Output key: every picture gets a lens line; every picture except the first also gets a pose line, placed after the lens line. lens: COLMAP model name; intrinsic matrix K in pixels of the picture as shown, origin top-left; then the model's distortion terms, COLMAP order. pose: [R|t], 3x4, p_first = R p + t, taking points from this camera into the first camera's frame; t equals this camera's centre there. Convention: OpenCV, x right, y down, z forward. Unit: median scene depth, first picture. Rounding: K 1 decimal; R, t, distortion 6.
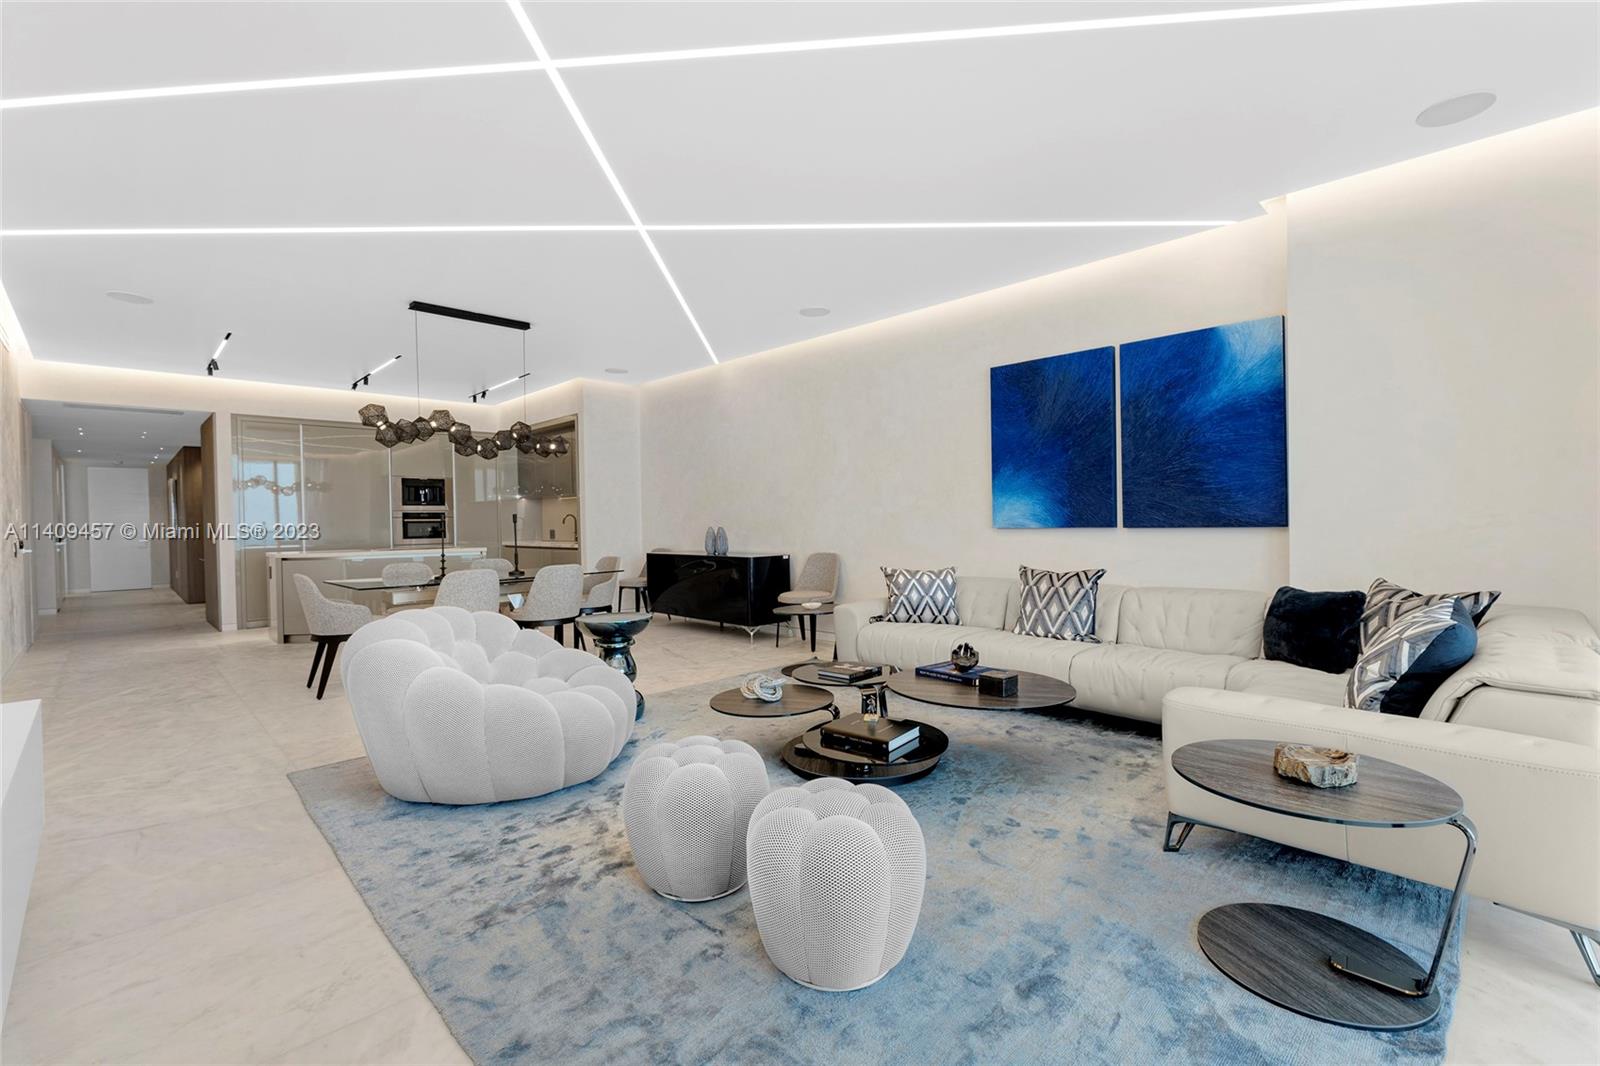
lens RADIAL K [[702.7, 0, 785.6], [0, 702.7, 523.1], [0, 0, 1]] dist [-0.000150, 0.000257]
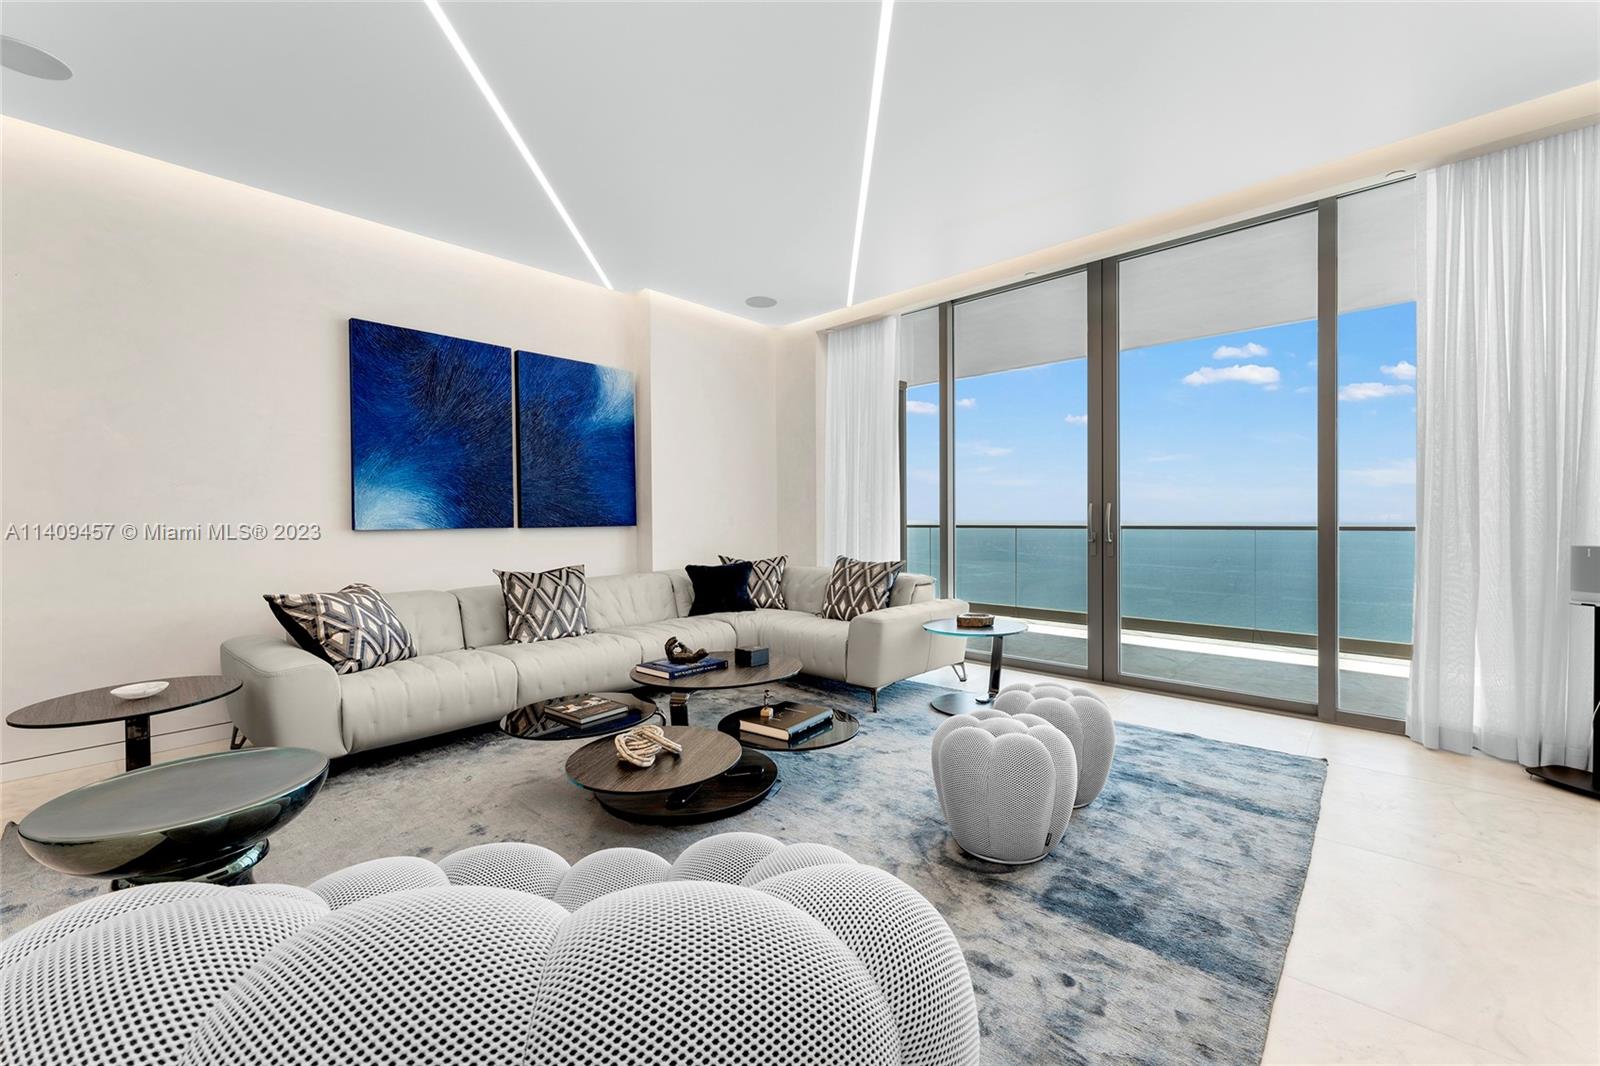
lens RADIAL K [[650.9, 0, 807.7], [0, 650.9, 522.2], [0, 0, 1]] dist [-0.001239, -0.000076]
pose [[-0.076008, 0.012821, 0.997025, -0.467520], [0.016258, 0.999800, -0.011617, 0.015062], [-0.996975, 0.015326, -0.076201, 0.605694]]
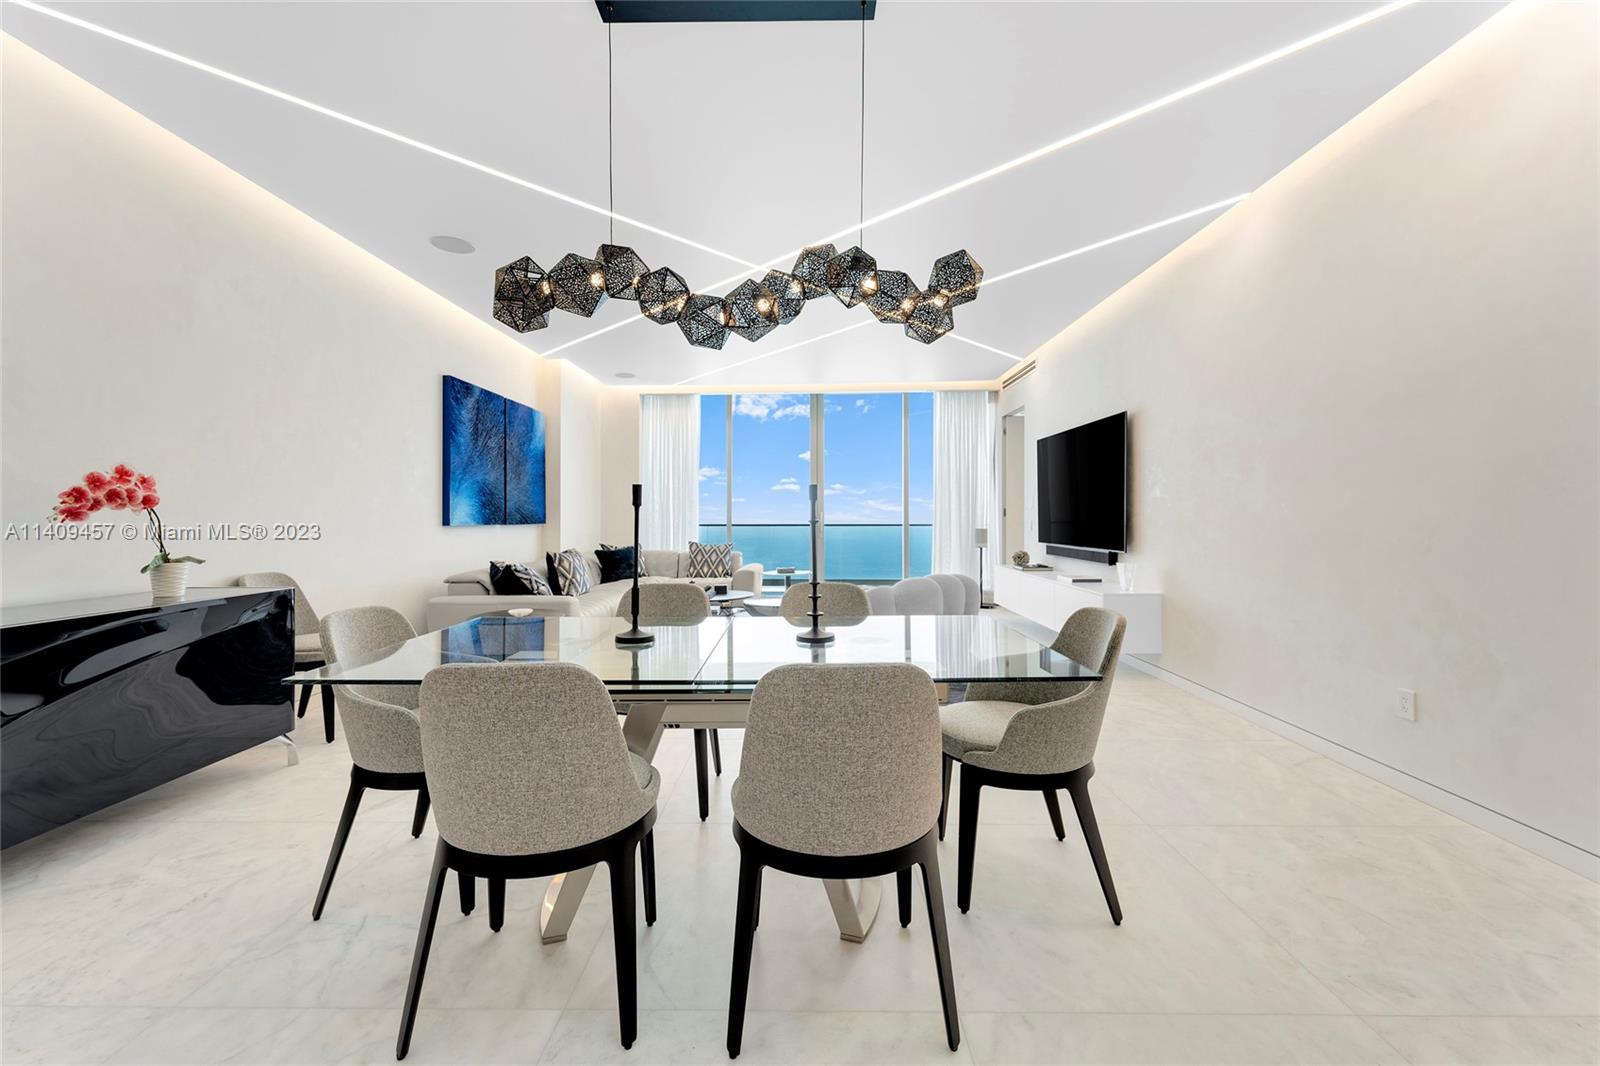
lens RADIAL K [[650.9, 0, 807.7], [0, 650.9, 522.2], [0, 0, 1]] dist [-0.001239, -0.000076]
pose [[-0.716534, 0.013174, 0.697428, -0.828353], [0.018042, 0.999837, -0.000351, 0.011793], [-0.697319, 0.012332, -0.716655, 1.412971]]
